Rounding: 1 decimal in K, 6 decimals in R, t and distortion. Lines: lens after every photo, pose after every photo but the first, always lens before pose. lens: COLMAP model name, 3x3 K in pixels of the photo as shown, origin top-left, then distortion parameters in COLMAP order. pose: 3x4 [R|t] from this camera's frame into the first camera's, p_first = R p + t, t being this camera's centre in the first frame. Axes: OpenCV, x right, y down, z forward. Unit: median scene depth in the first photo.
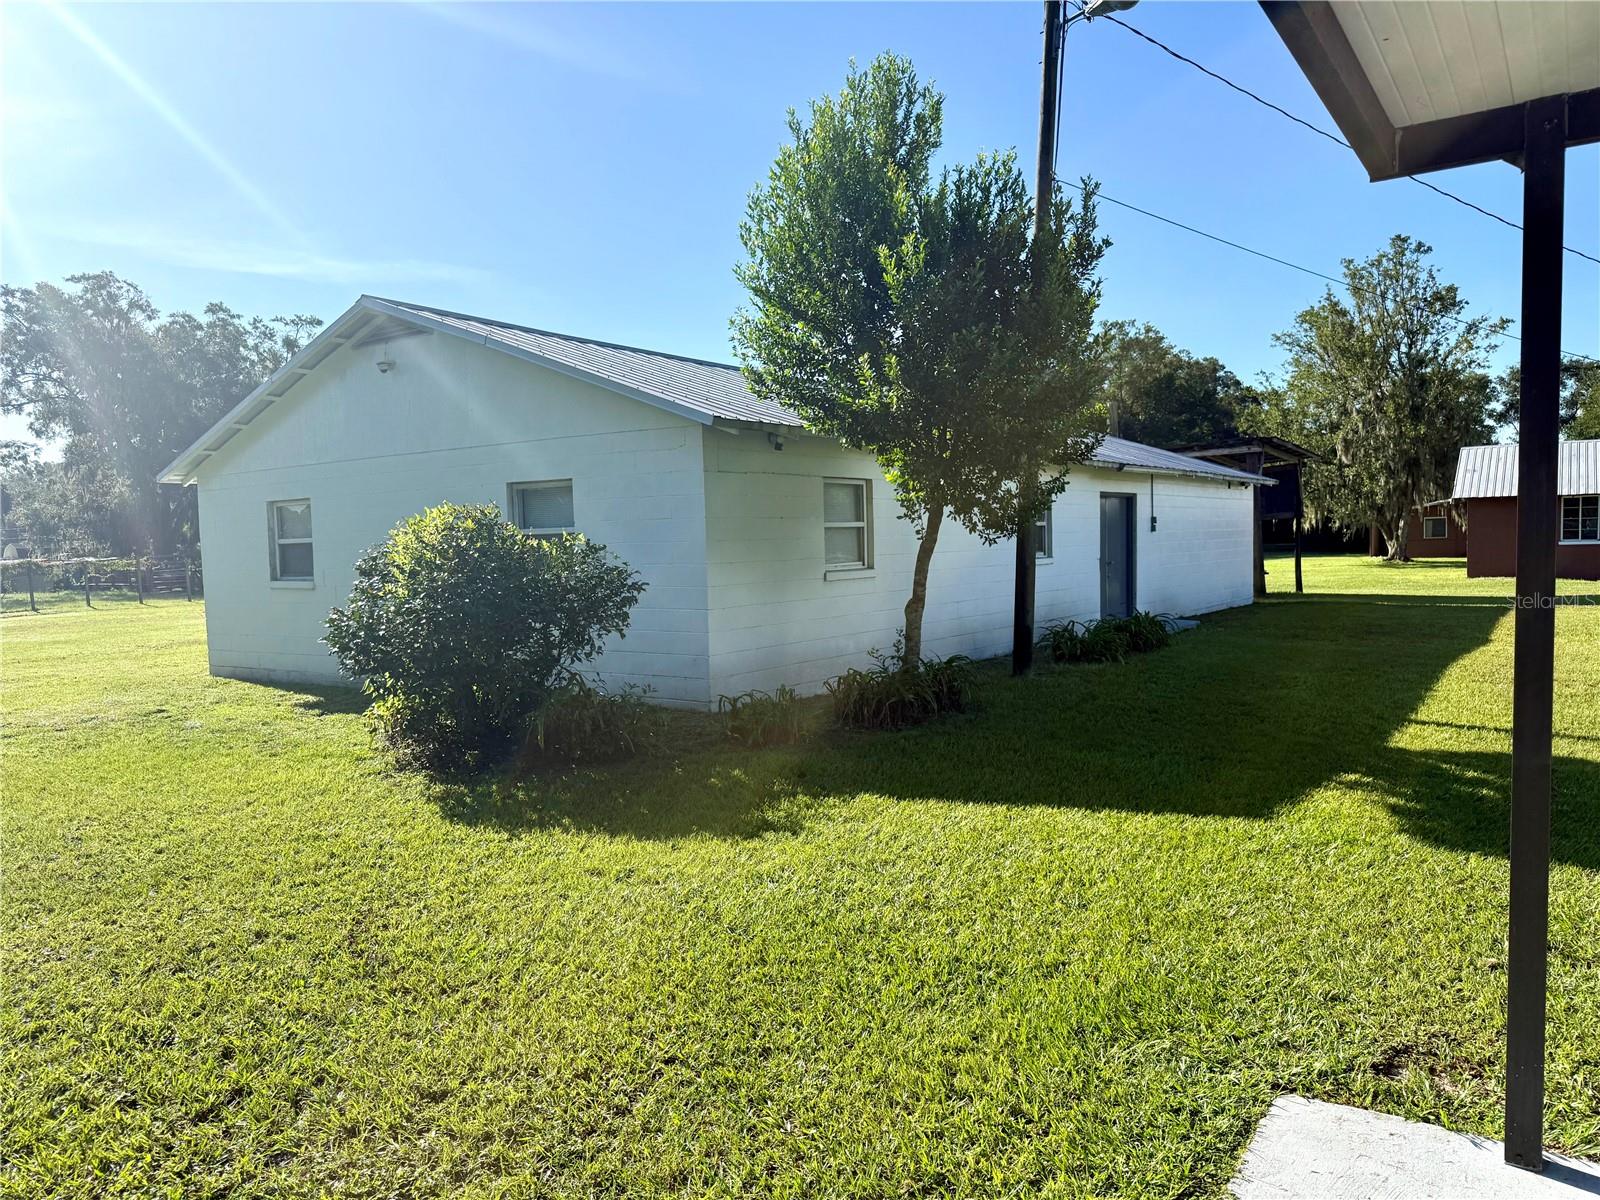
lens RADIAL K [[1095.6, 0, 800.0], [0, 1095.6, 600.0], [0, 0, 1]] dist [0.105838, -0.171819]
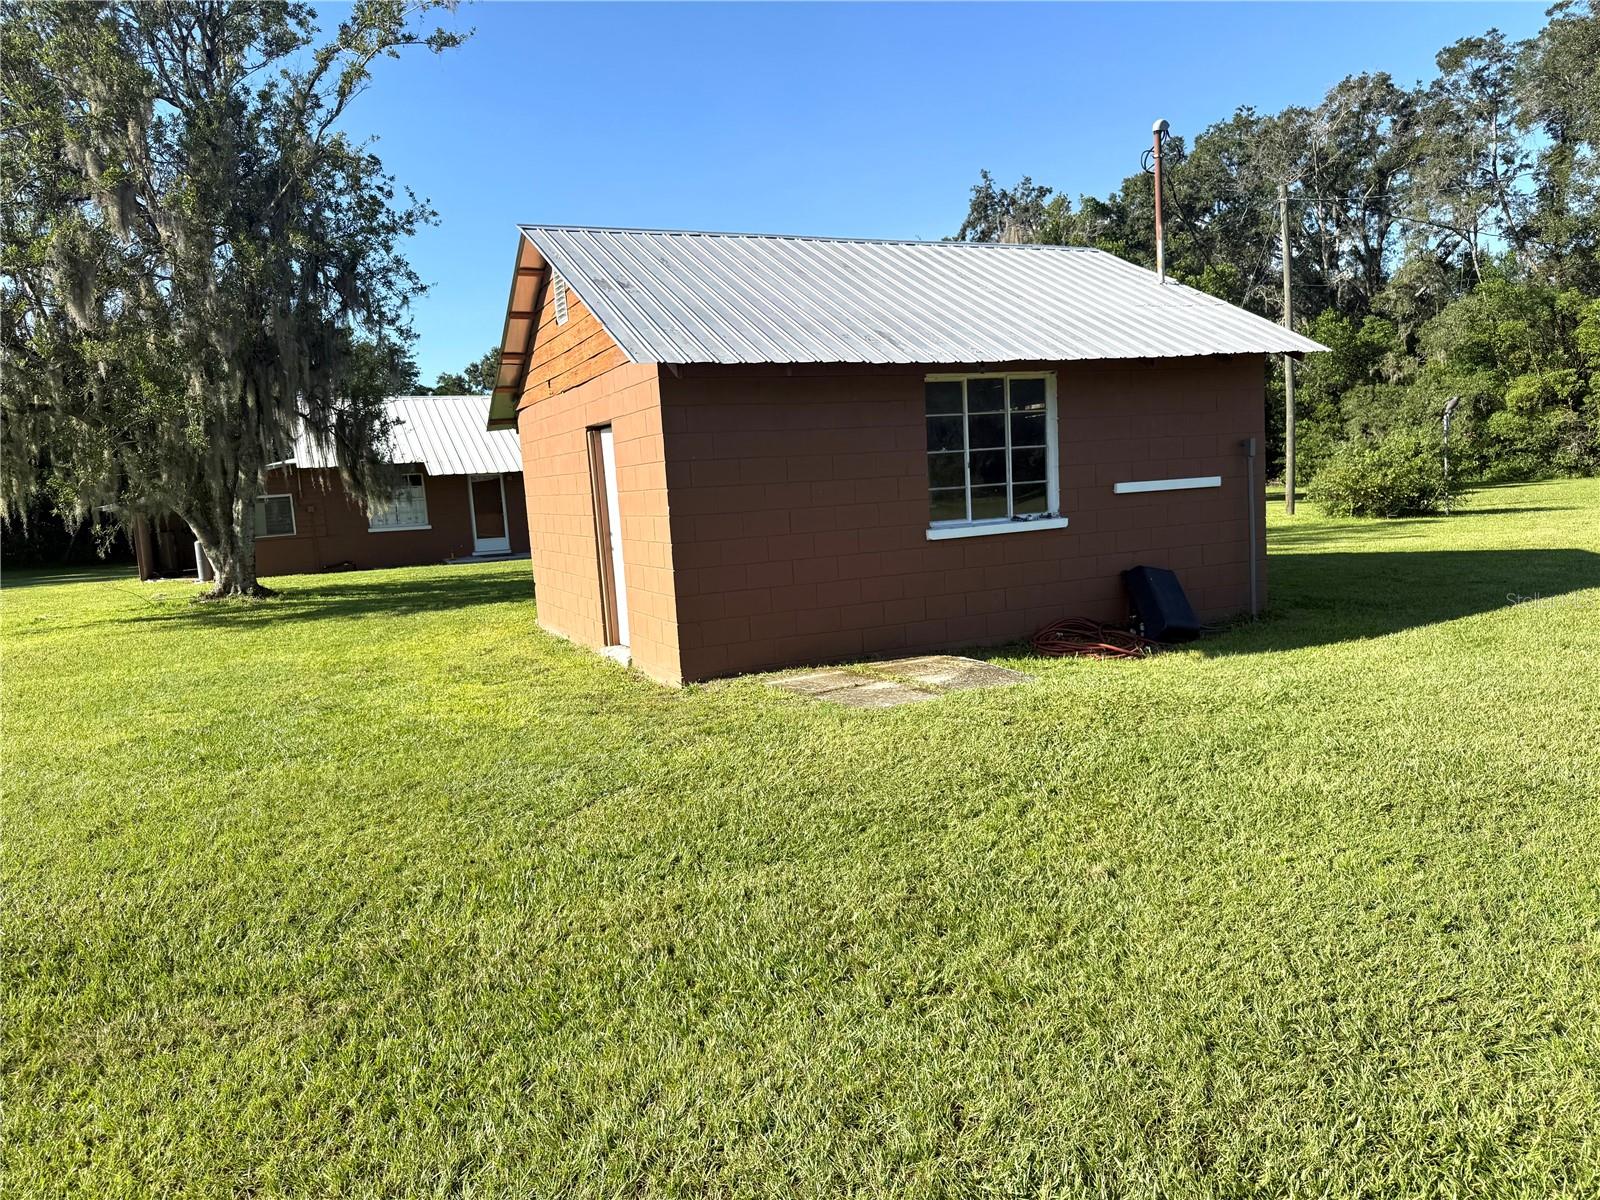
lens RADIAL K [[1095.6, 0, 800.0], [0, 1095.6, 600.0], [0, 0, 1]] dist [0.105838, -0.171819]
pose [[0.521742, -0.111558, 0.845778, 0.316697], [0.103731, 0.992353, 0.066902, -0.043376], [-0.846774, 0.052828, 0.529324, 0.653105]]
